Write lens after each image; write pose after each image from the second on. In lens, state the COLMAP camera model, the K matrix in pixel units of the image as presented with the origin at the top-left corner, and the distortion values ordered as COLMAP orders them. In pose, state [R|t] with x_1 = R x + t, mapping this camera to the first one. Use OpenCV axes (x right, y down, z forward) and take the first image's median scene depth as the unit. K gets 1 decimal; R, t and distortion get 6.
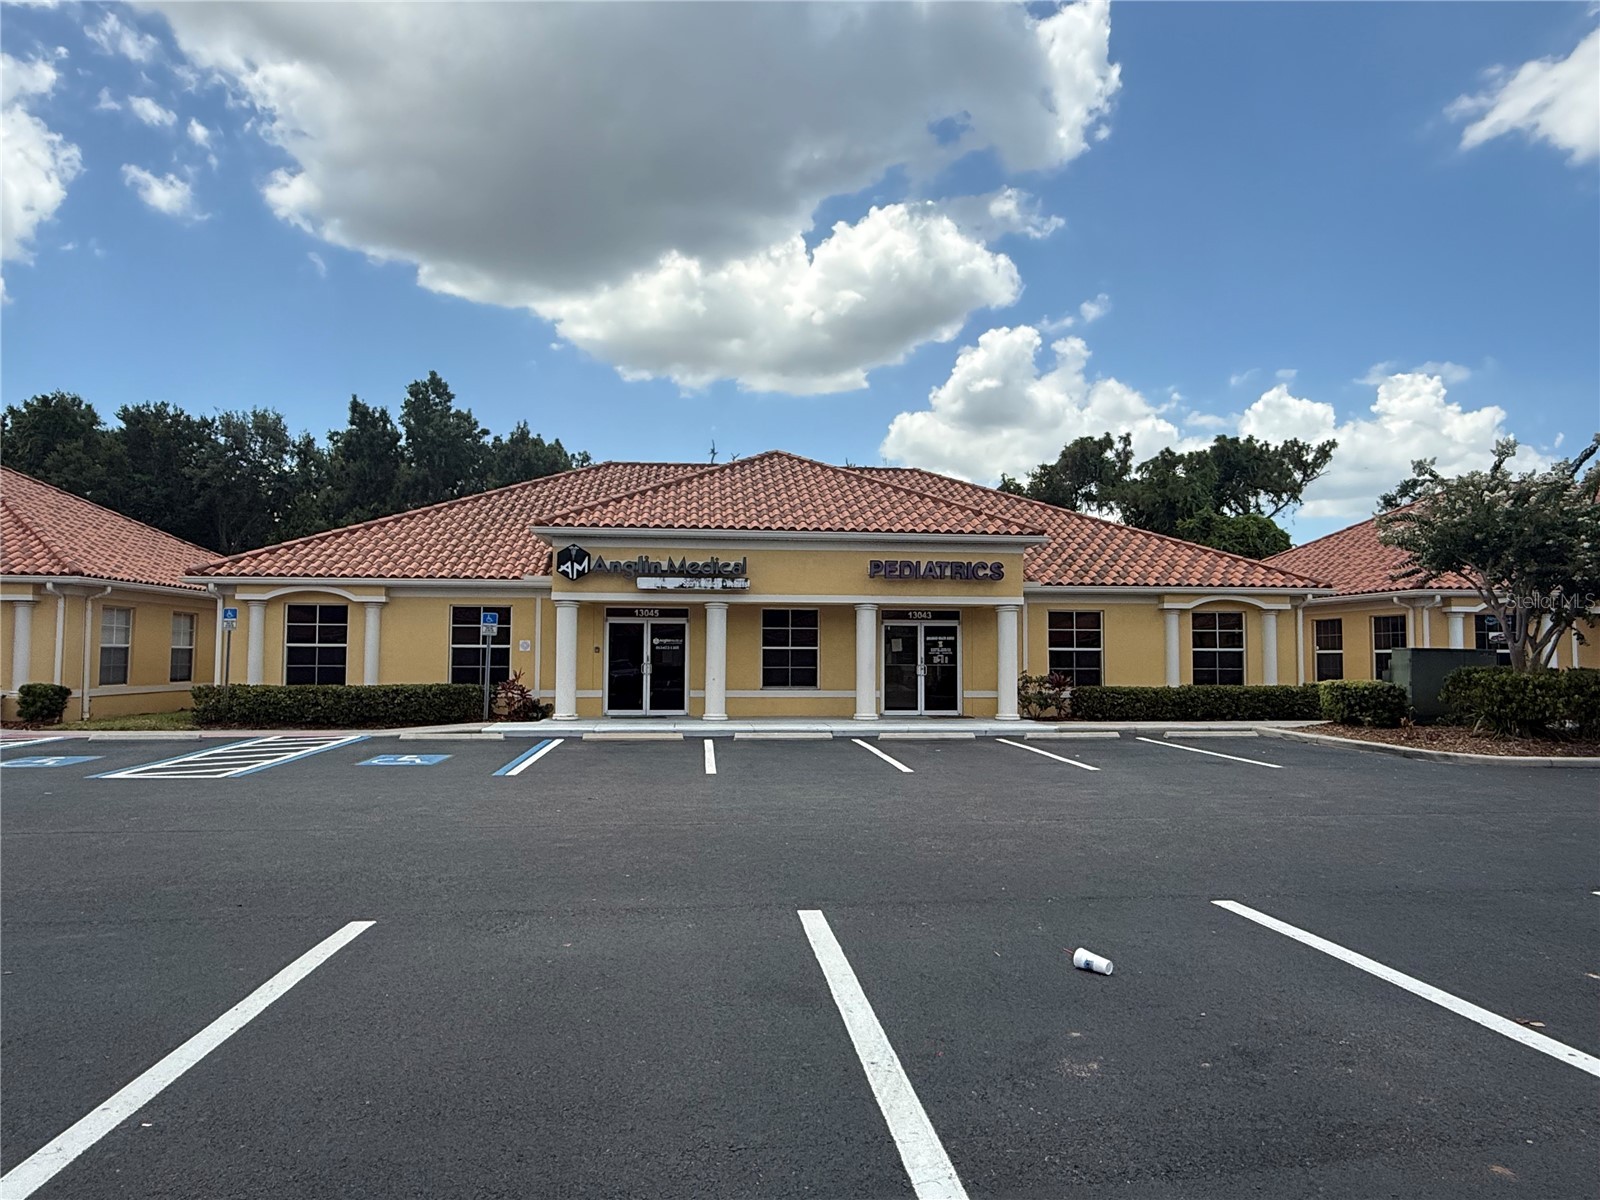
lens RADIAL K [[1037.9, 0, 795.8], [0, 1037.9, 618.6], [0, 0, 1]] dist [-0.000533, -0.000151]
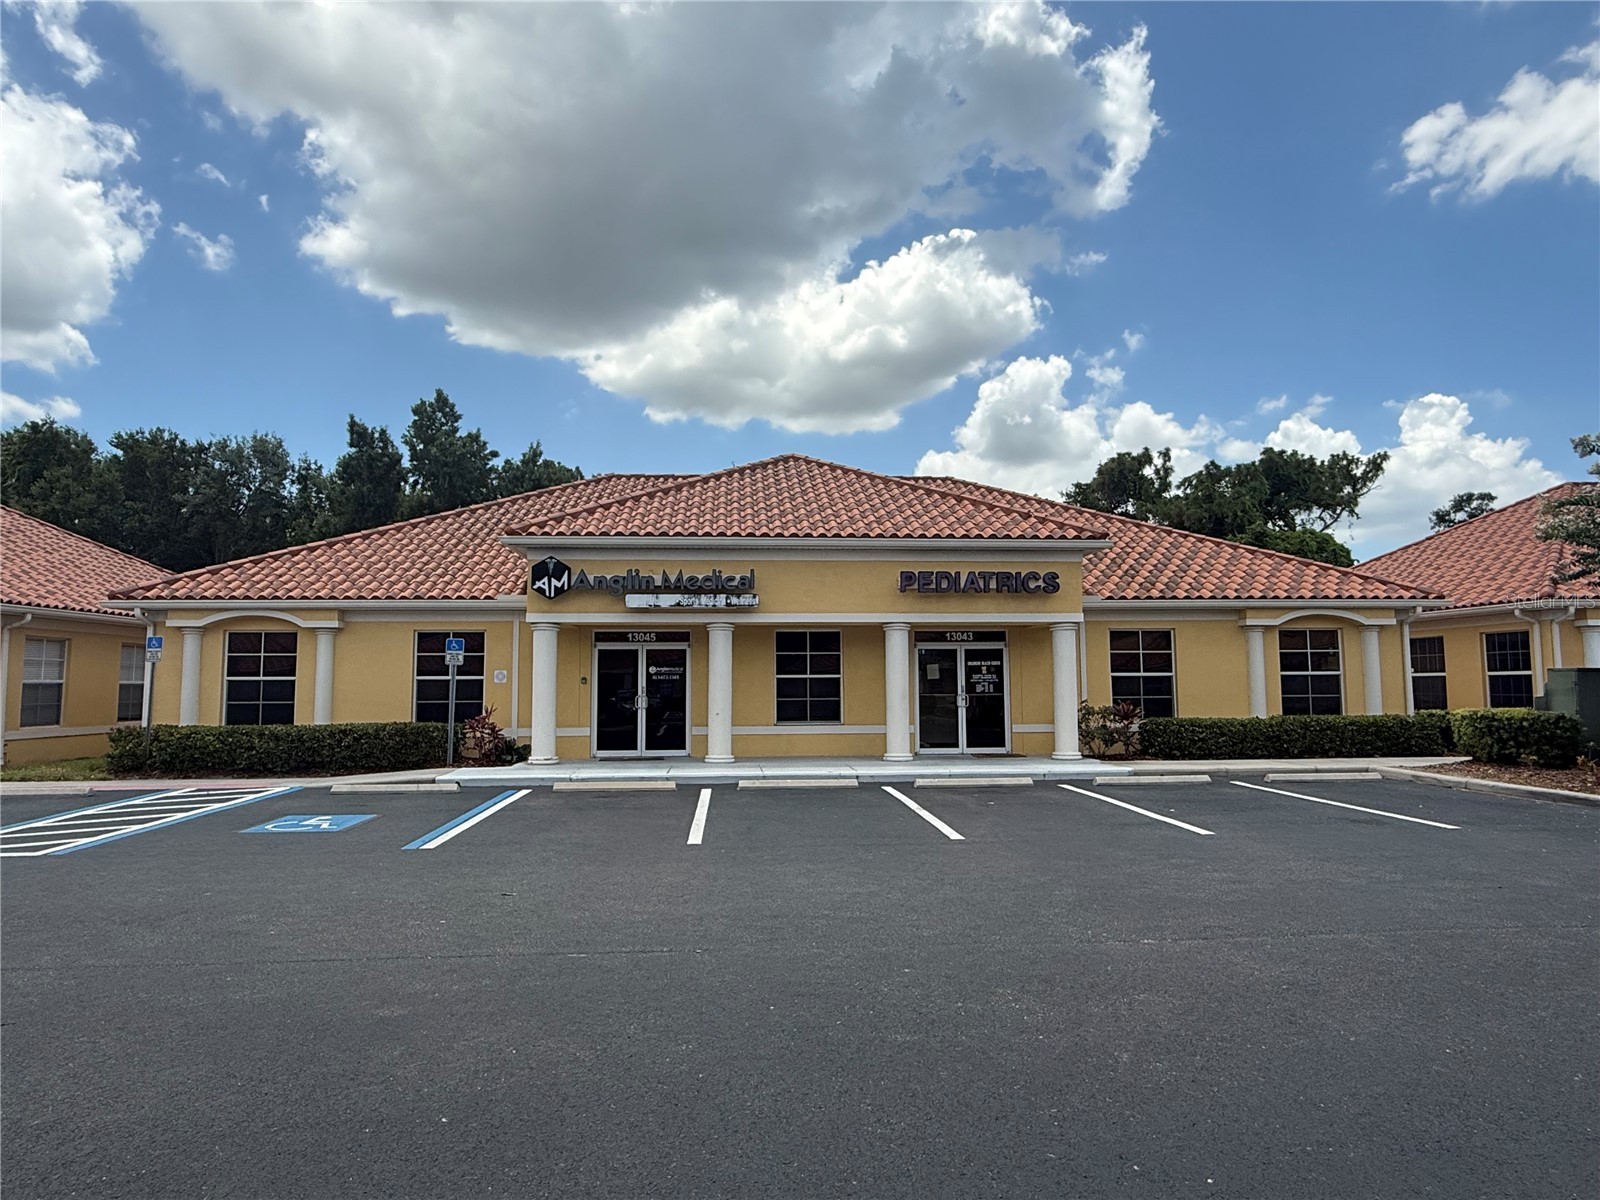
lens RADIAL K [[970.8, 0, 800.0], [0, 970.8, 600.0], [0, 0, 1]] dist [-0.000032, 0.000470]
pose [[0.999500, -0.012576, -0.029024, 0.011611], [0.011045, 0.998569, -0.052316, 0.007336], [0.029641, 0.051970, 0.998209, 0.196762]]
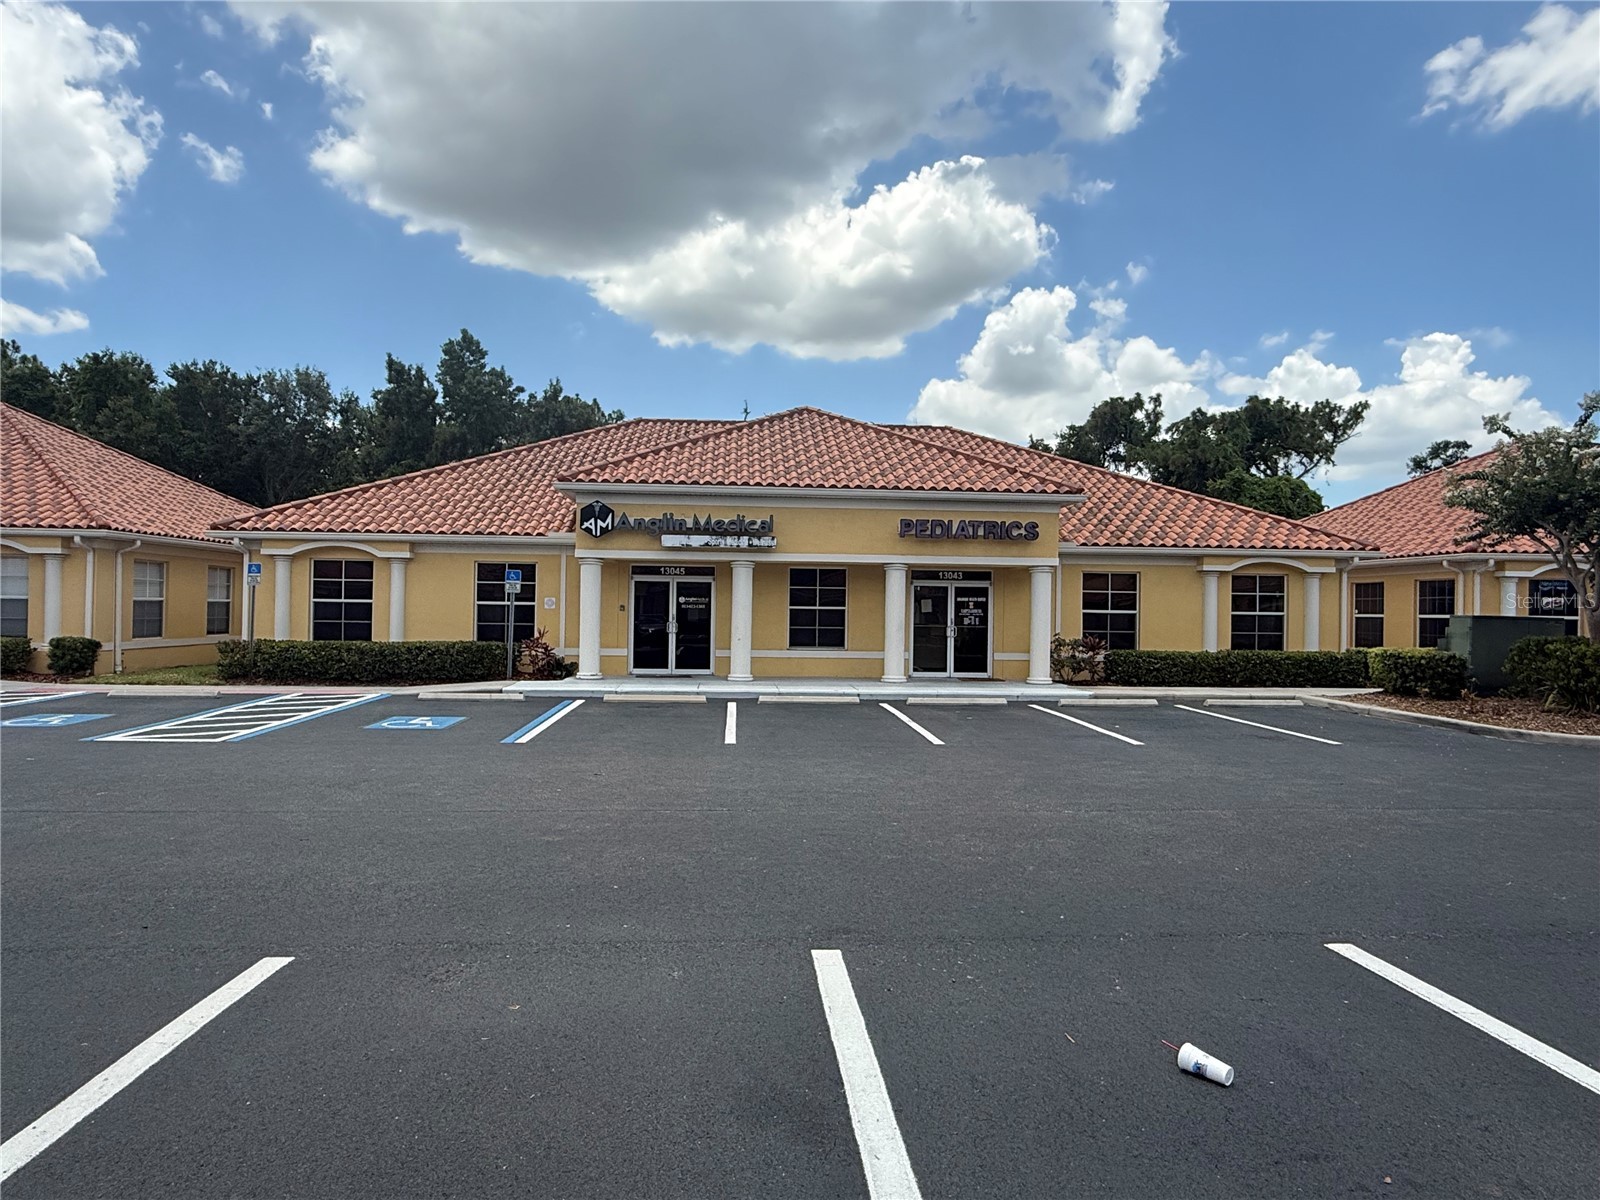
lens RADIAL K [[969.3, 0, 794.8], [0, 969.3, 609.3], [0, 0, 1]] dist [-0.001492, 0.001619]
pose [[0.999389, 0.009626, -0.033614, 0.003770], [-0.008367, 0.999265, 0.037406, -0.004435], [0.033950, -0.037102, 0.998735, 0.082308]]
